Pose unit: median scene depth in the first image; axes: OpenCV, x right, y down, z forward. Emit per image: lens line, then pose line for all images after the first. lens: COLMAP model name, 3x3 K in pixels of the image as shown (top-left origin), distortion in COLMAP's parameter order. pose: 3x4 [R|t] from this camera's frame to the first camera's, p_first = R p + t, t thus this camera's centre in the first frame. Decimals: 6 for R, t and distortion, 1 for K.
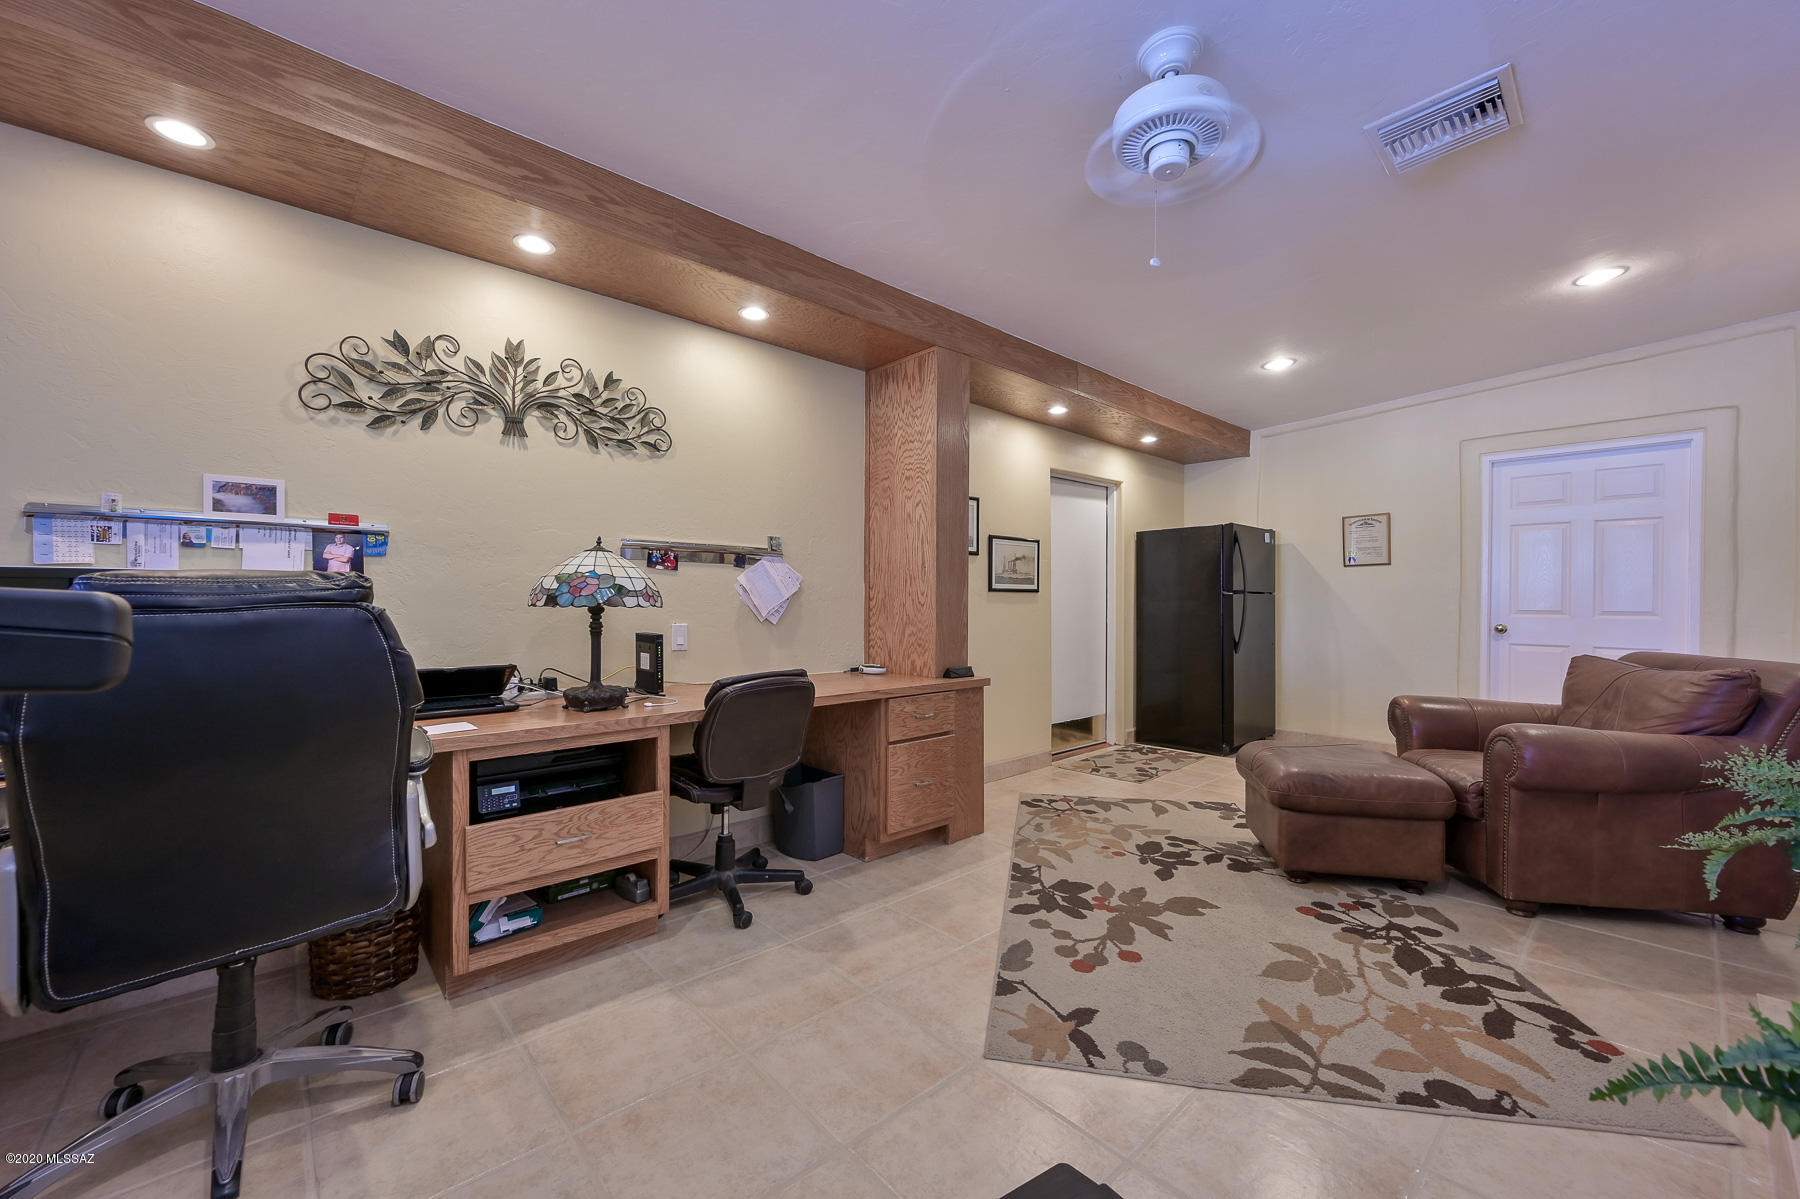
lens RADIAL K [[705.5, 0, 901.9], [0, 705.5, 595.7], [0, 0, 1]] dist [-0.008048, -0.000237]
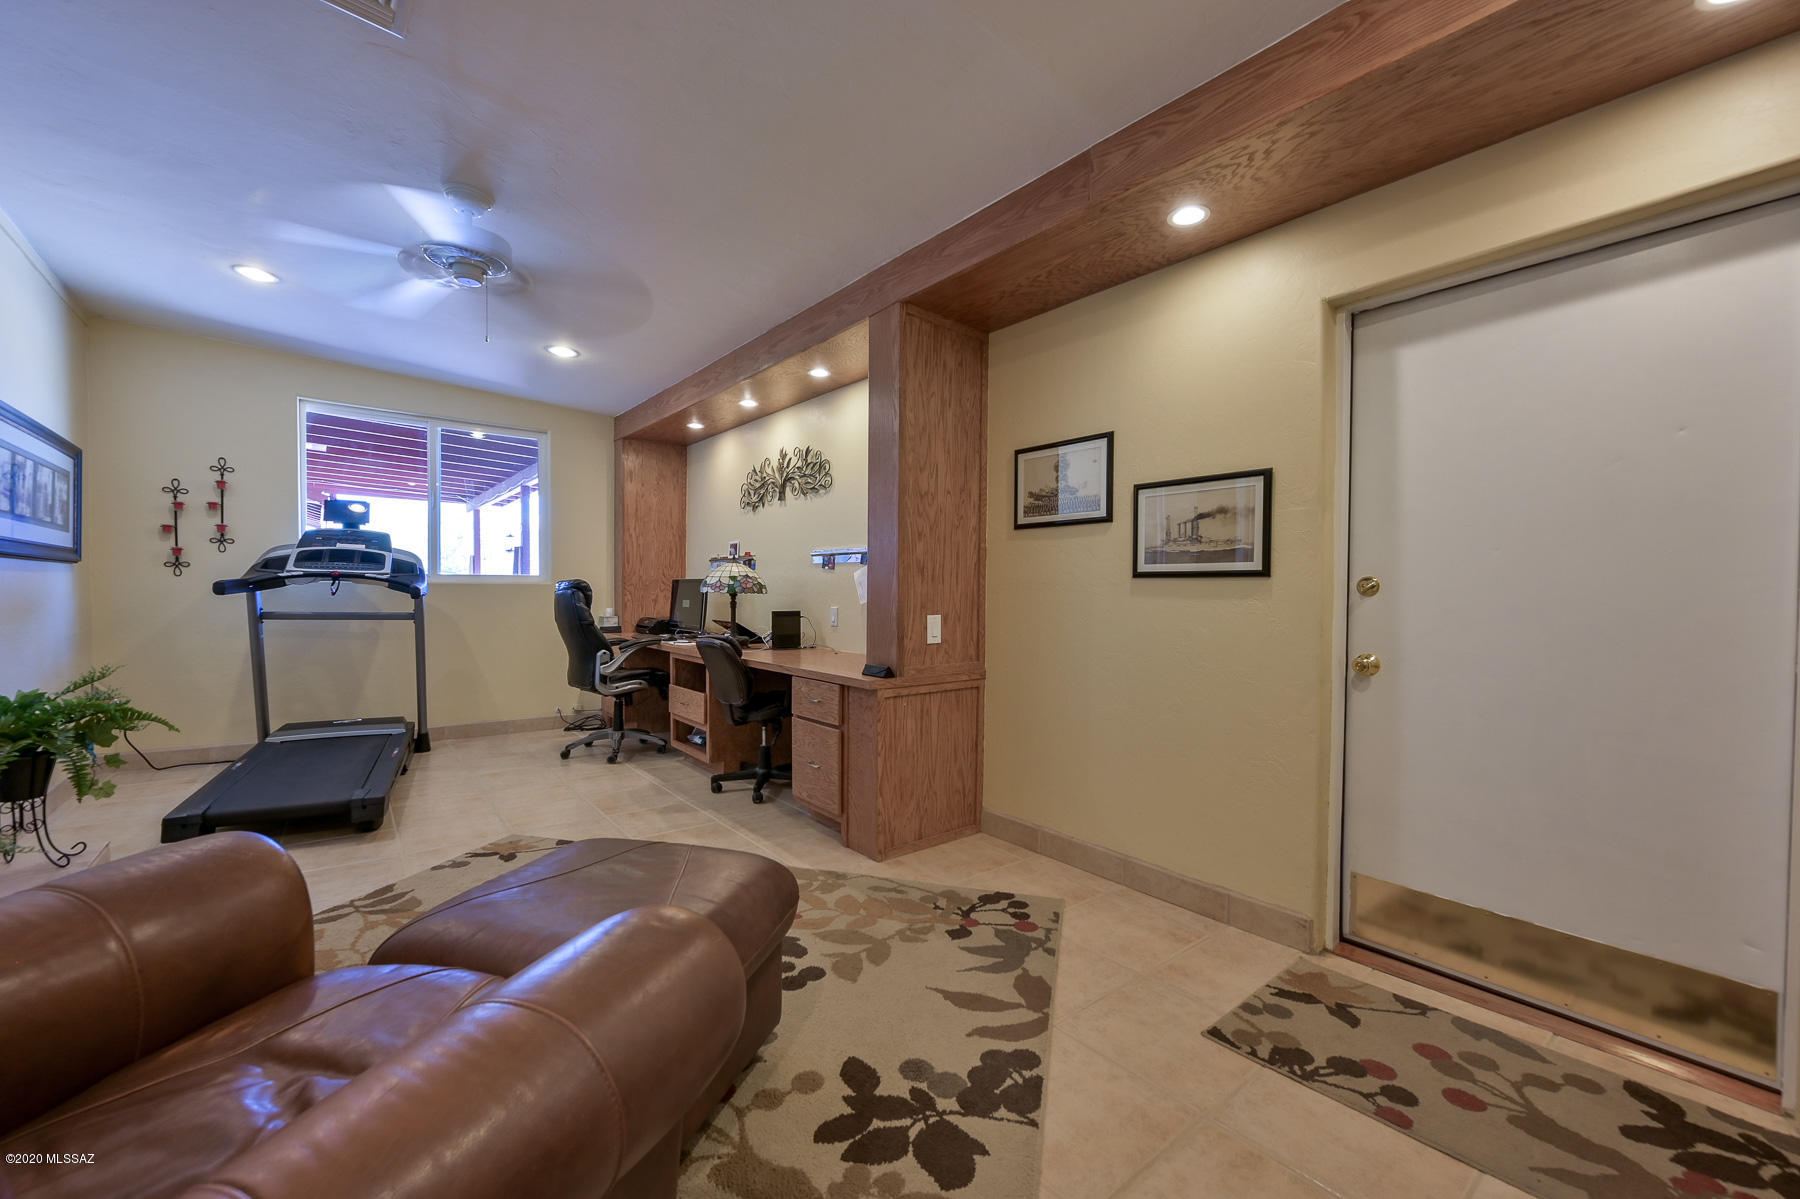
lens RADIAL K [[705.5, 0, 901.9], [0, 705.5, 595.7], [0, 0, 1]] dist [-0.008048, -0.000237]
pose [[-0.051518, 0.002153, -0.998670, 0.906735], [-0.004756, 0.999986, 0.002402, 0.011309], [0.998661, 0.004873, -0.051507, 1.008051]]
